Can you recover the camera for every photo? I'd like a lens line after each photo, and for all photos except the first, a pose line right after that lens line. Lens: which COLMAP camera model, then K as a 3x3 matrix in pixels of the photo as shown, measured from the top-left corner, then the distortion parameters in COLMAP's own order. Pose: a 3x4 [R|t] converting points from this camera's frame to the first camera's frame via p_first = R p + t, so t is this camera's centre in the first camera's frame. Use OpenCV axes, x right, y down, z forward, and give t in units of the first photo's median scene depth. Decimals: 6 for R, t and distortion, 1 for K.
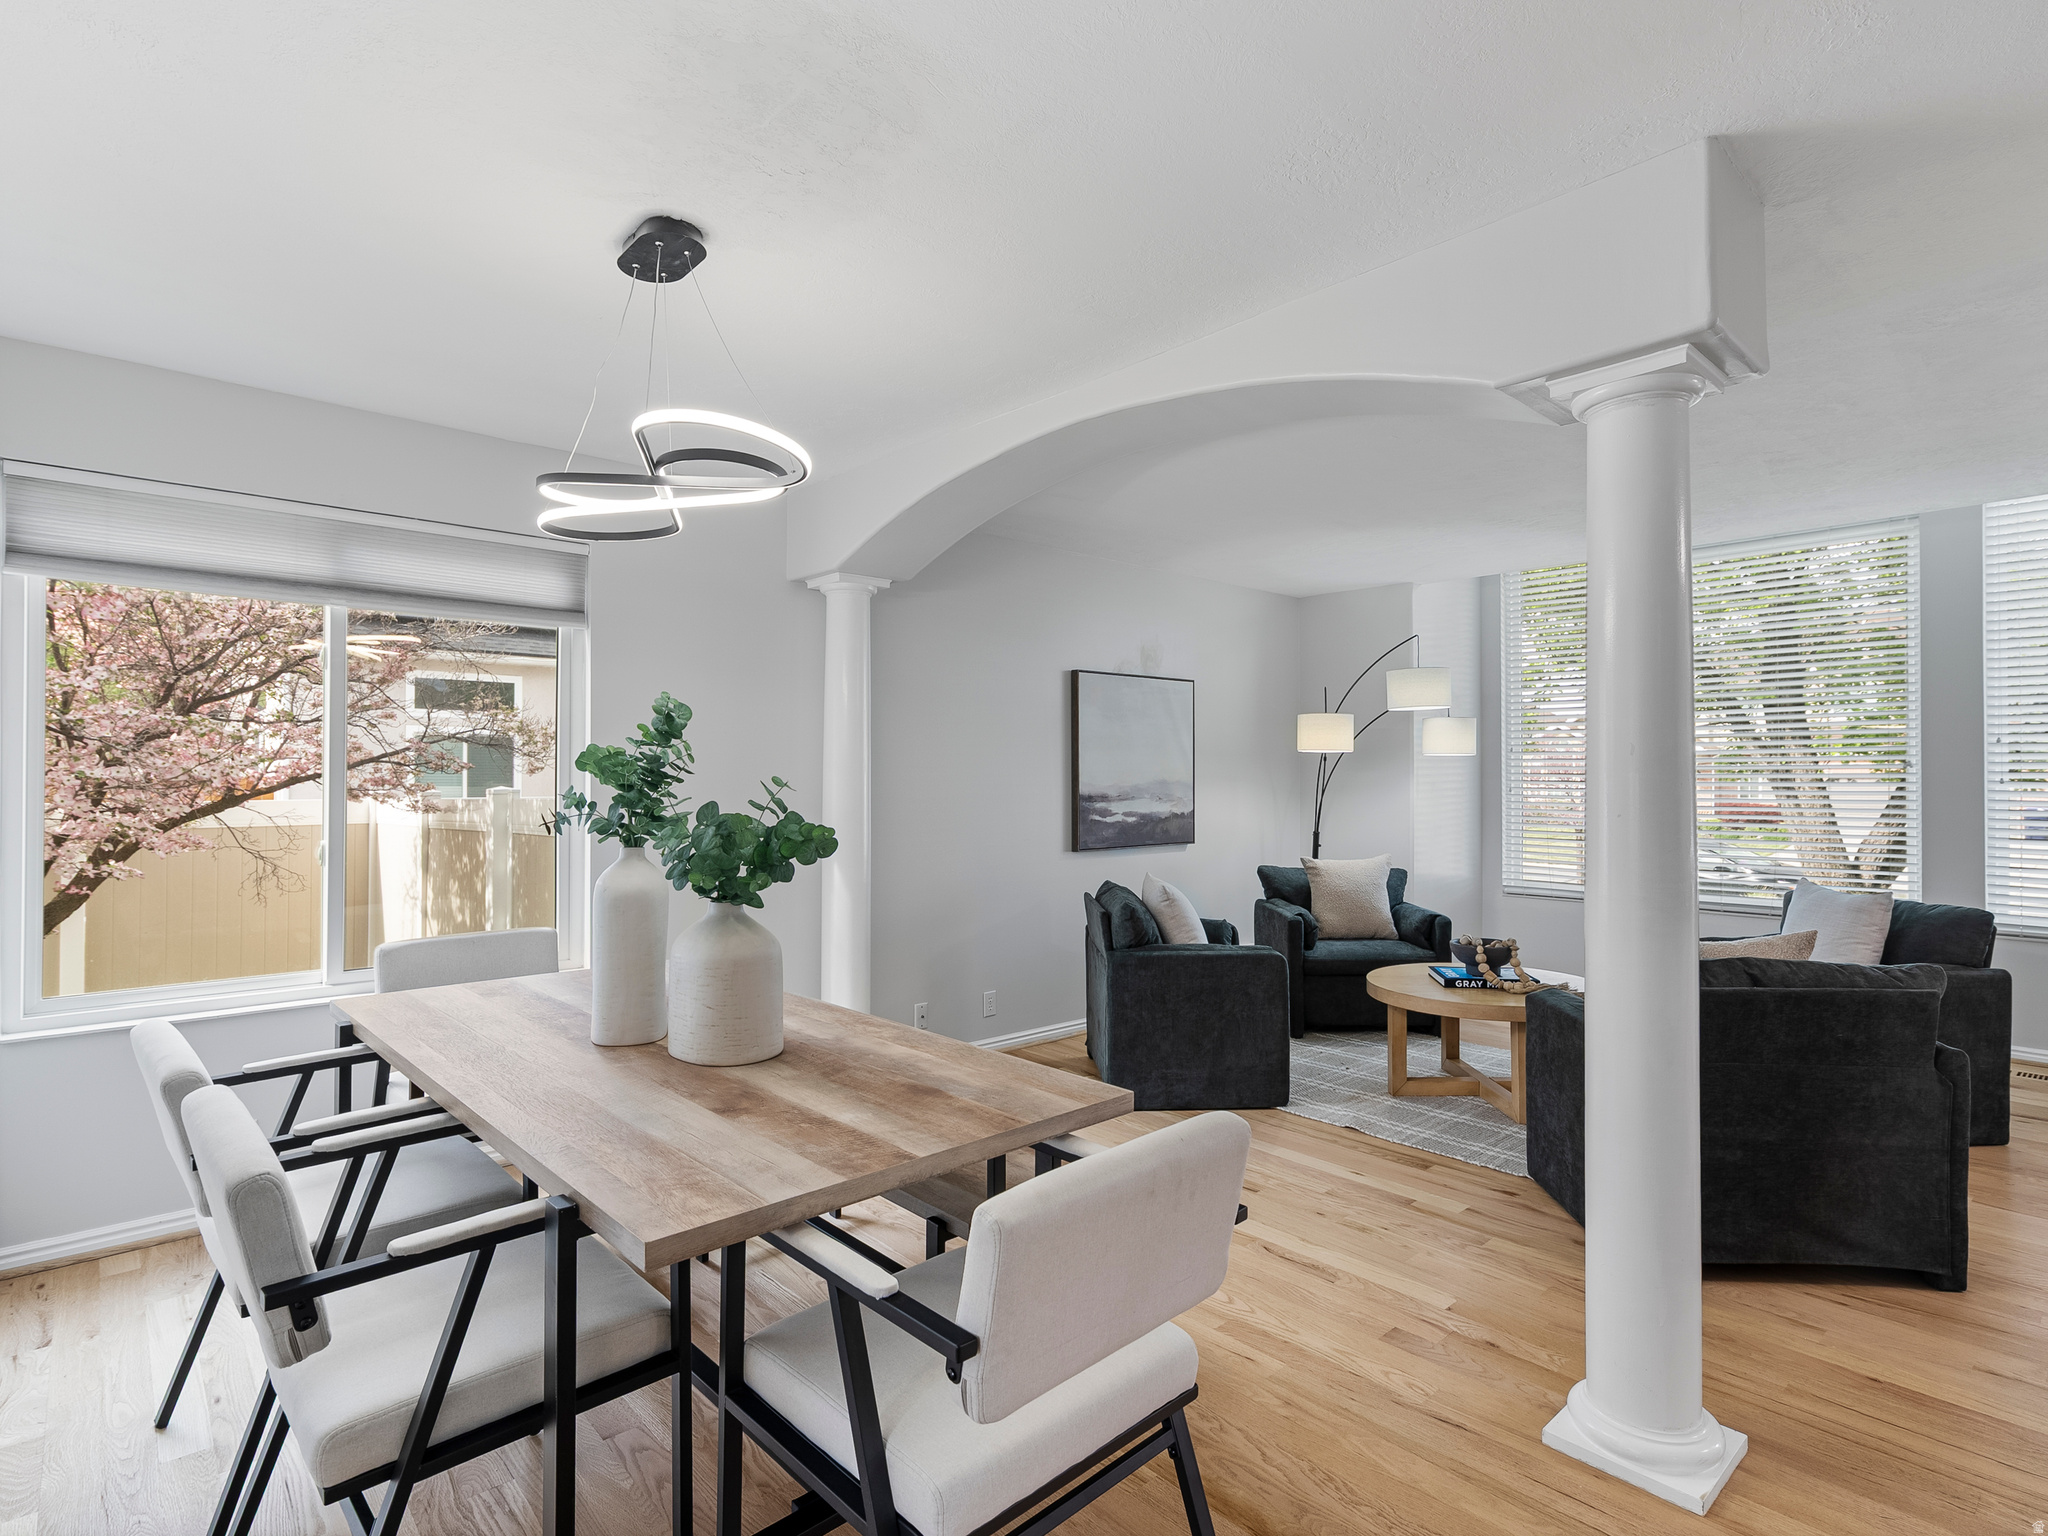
lens RADIAL K [[1053.0, 0, 1008.8], [0, 1053.0, 767.1], [0, 0, 1]] dist [-0.006045, 0.004014]
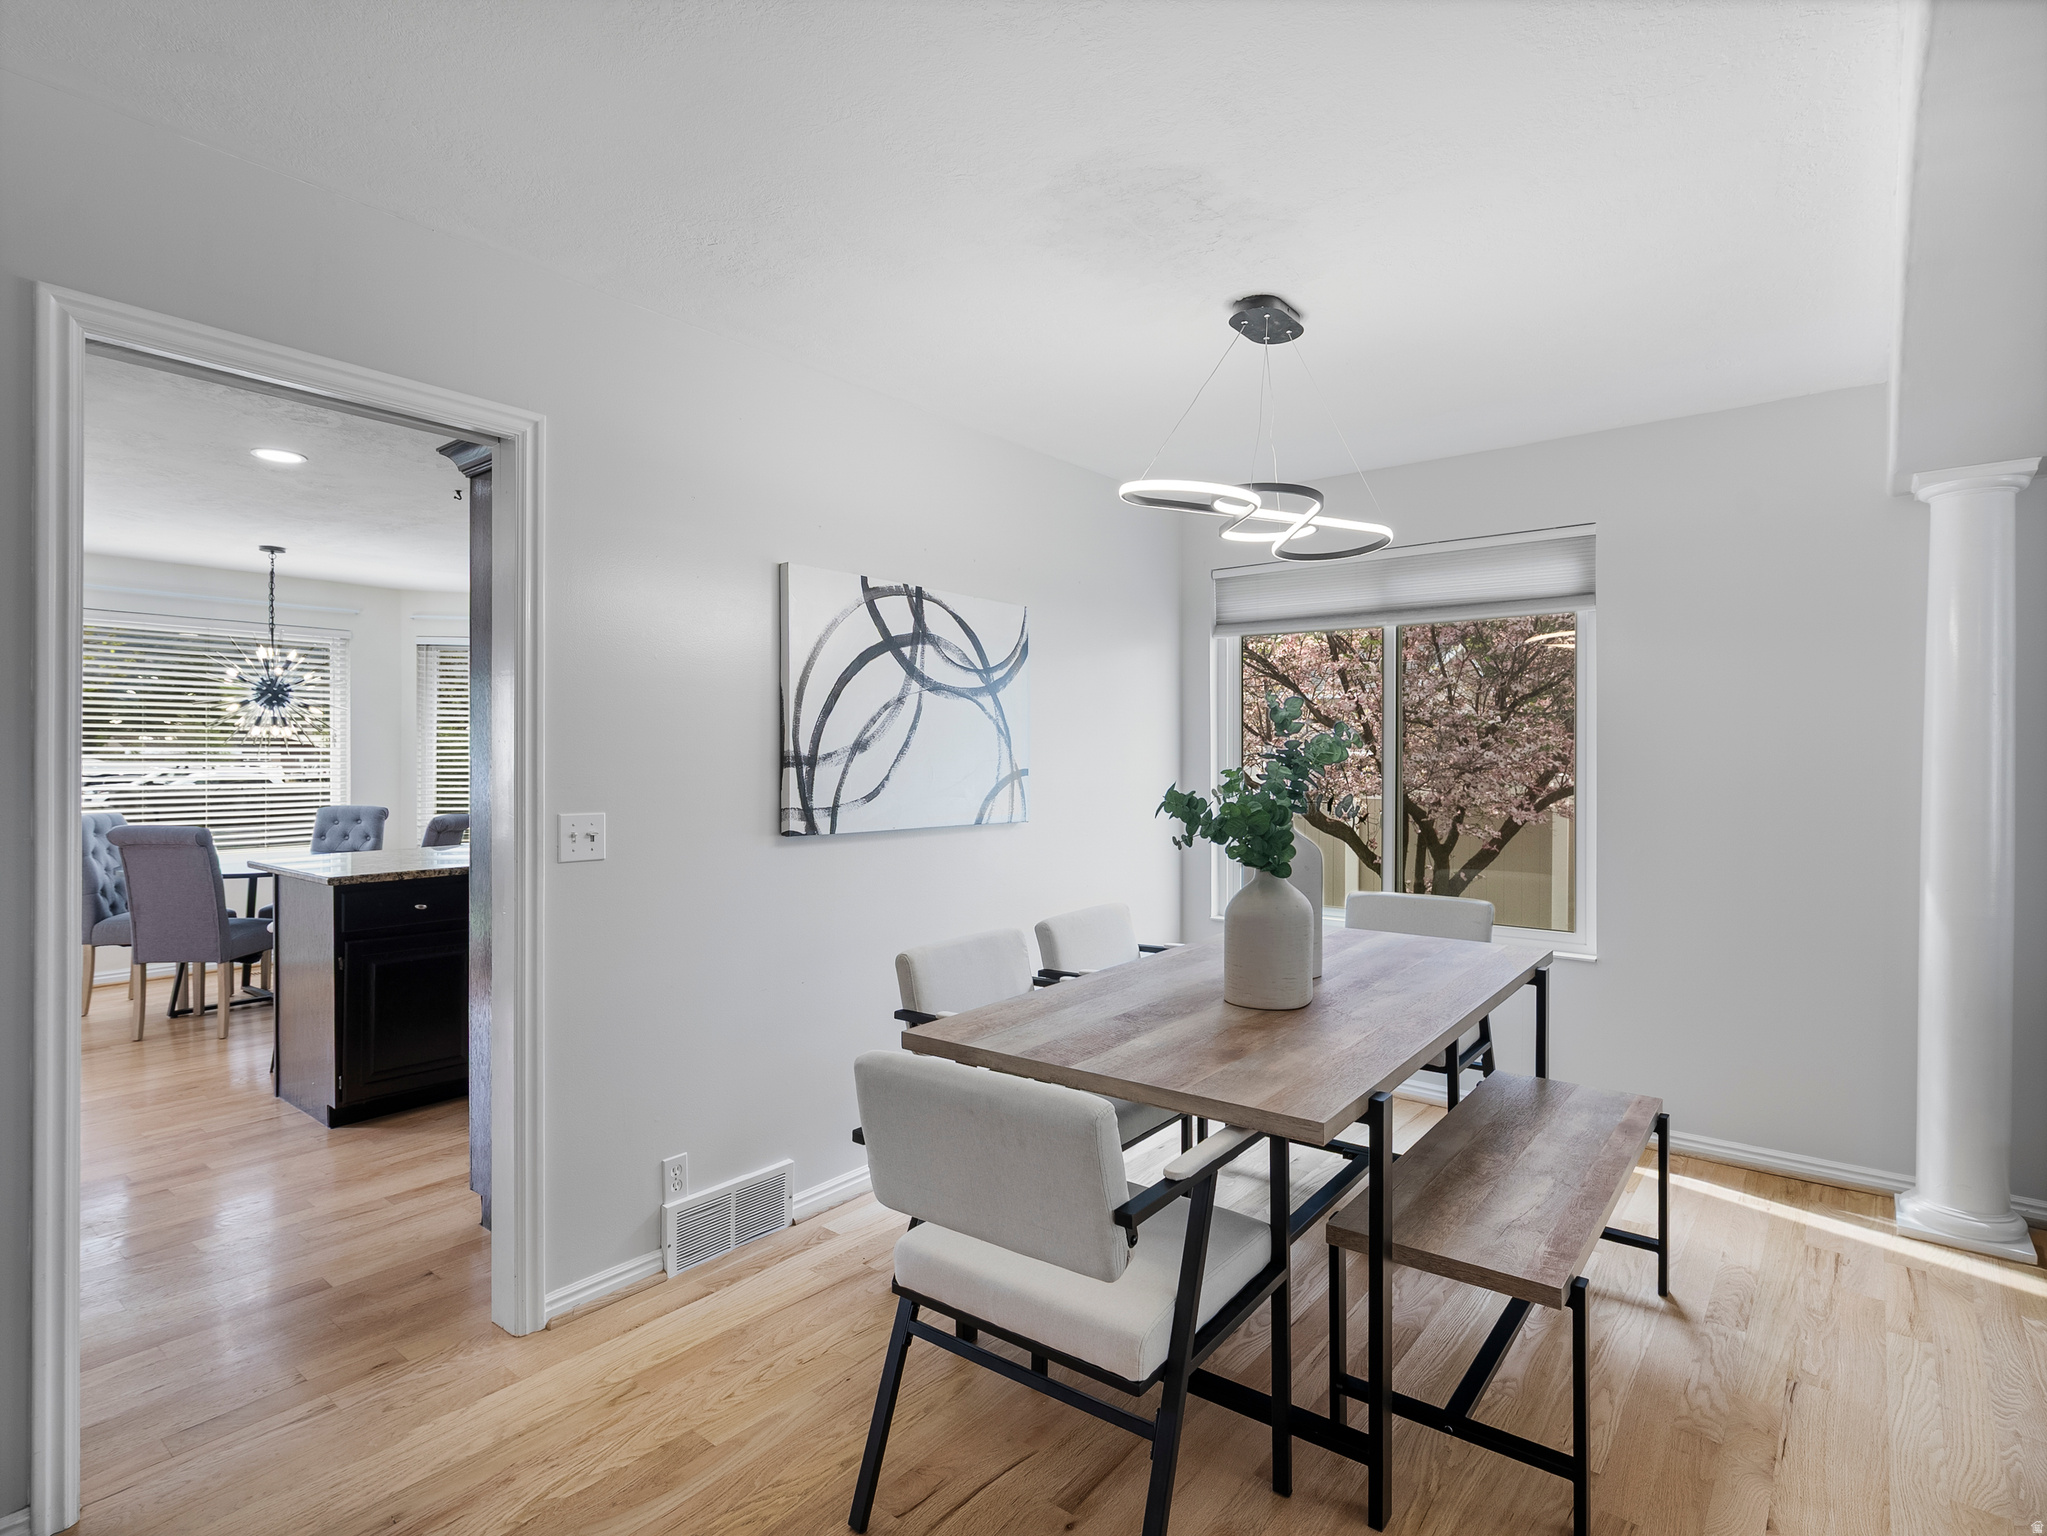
lens RADIAL K [[1052.4, 0, 1022.8], [0, 1052.4, 761.2], [0, 0, 1]] dist [-0.006045, 0.004014]
pose [[0.165903, -0.000175, -0.986142, 0.361400], [0.009002, 0.999959, 0.001337, 0.002443], [0.986101, -0.009099, 0.165897, 0.237832]]
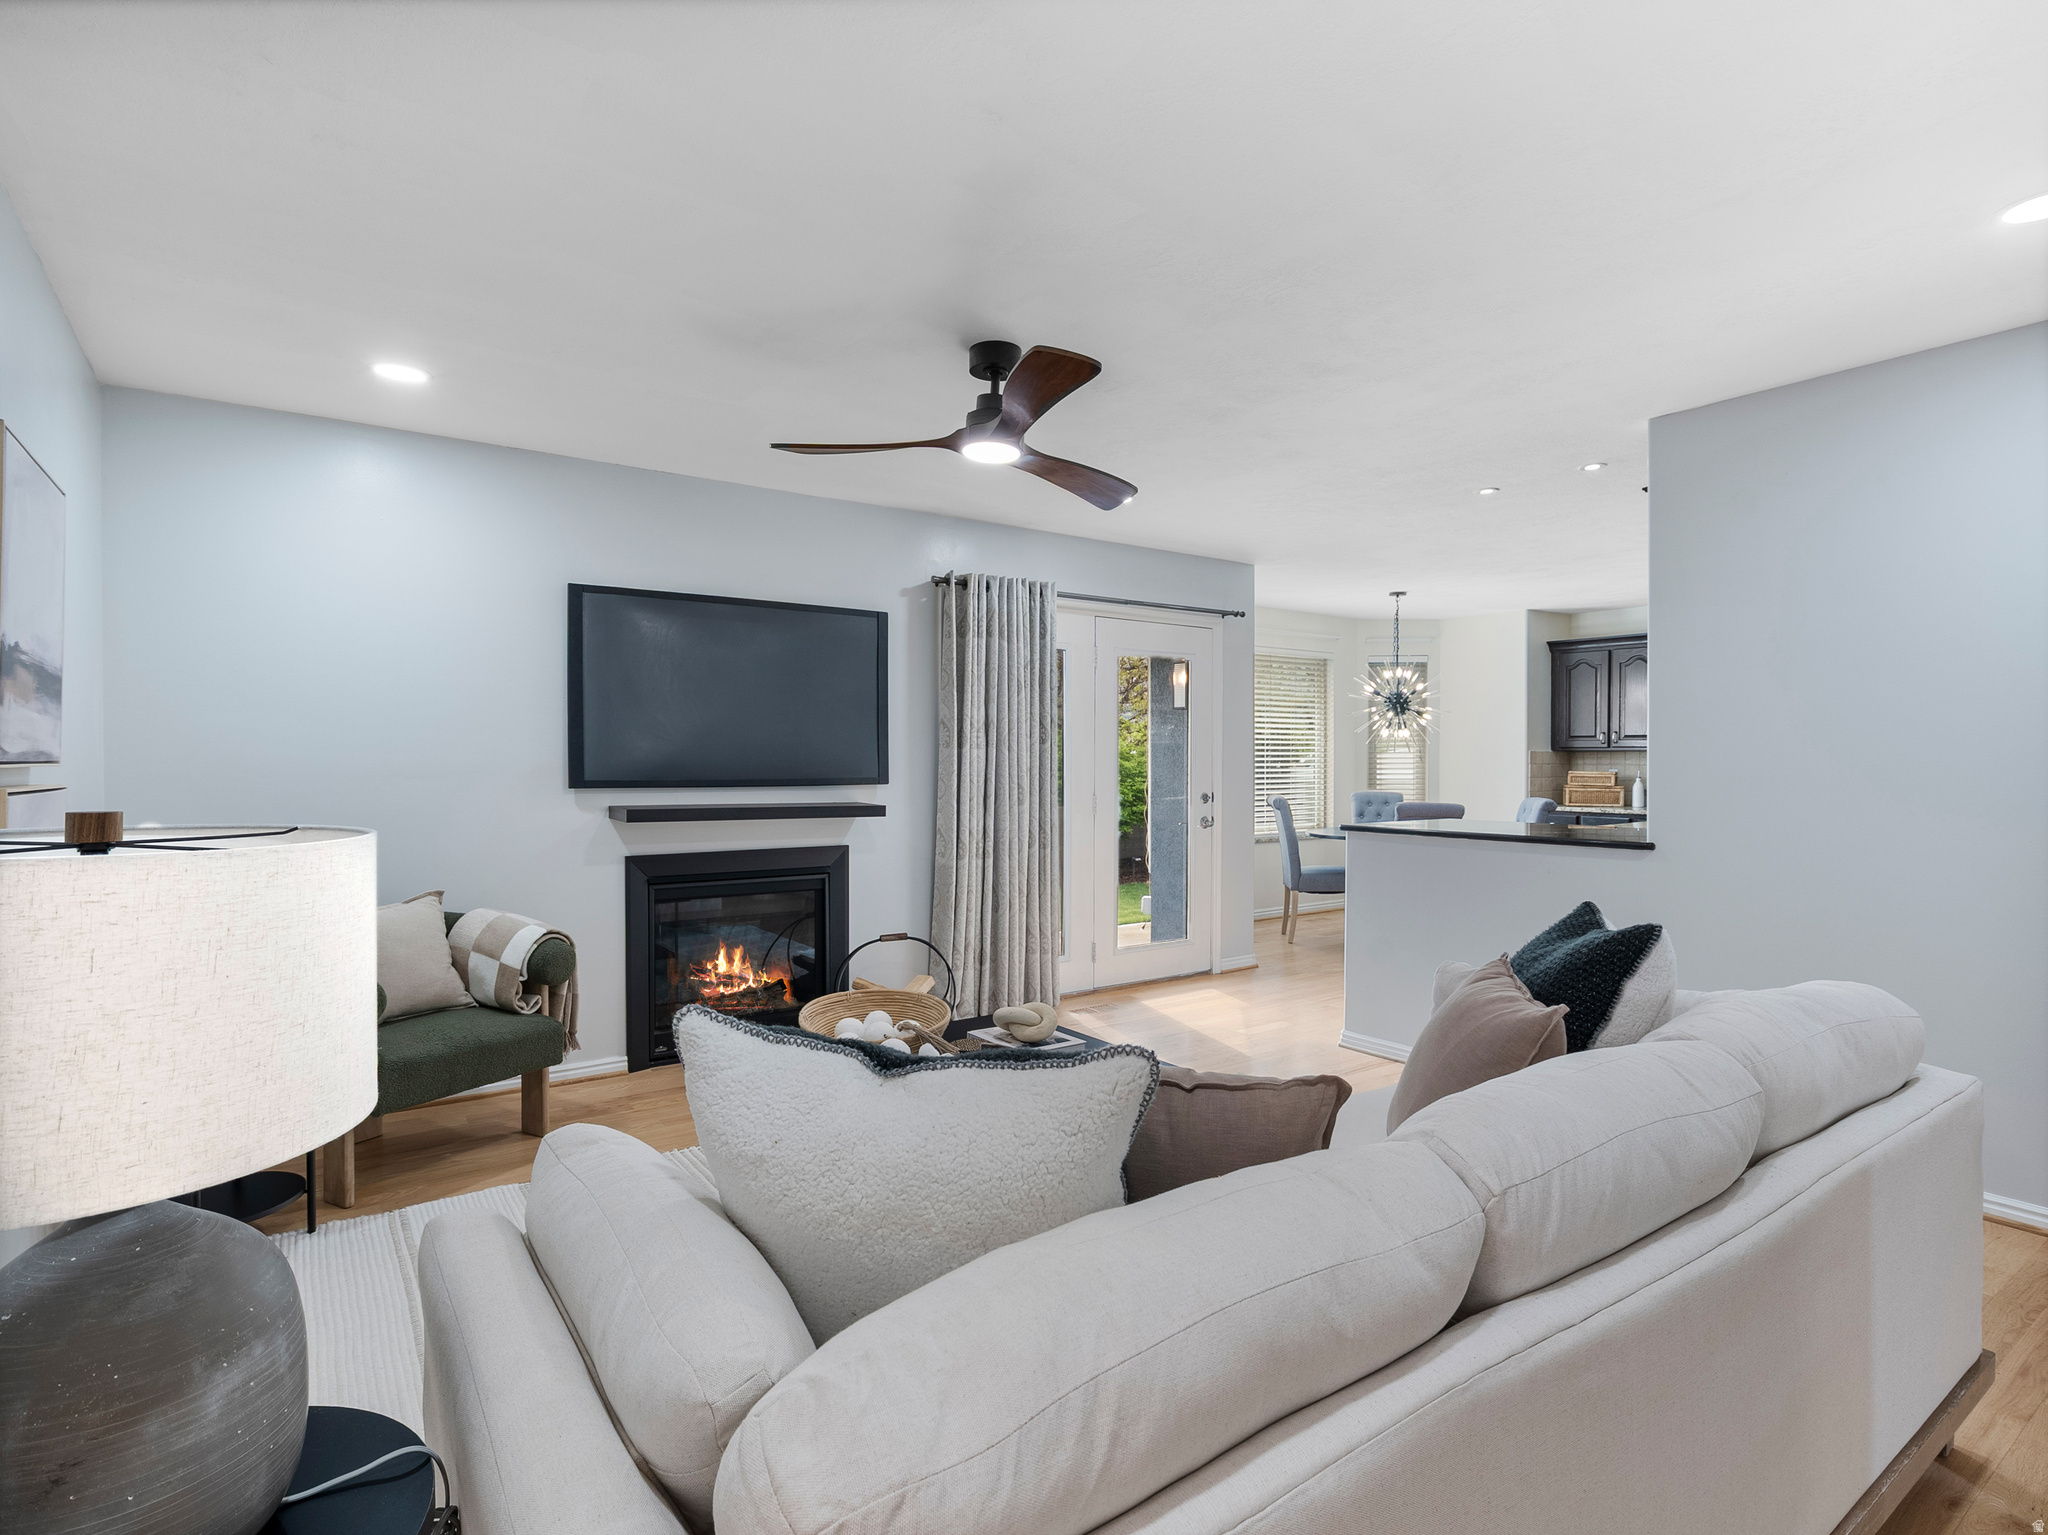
lens RADIAL K [[1053.0, 0, 1035.5], [0, 1053.0, 777.5], [0, 0, 1]] dist [-0.006045, 0.004014]
pose [[-0.094100, 0.015669, -0.995439, 0.629337], [0.010571, 0.999836, 0.014739, -0.000312], [0.995507, -0.009136, -0.094250, -0.716466]]
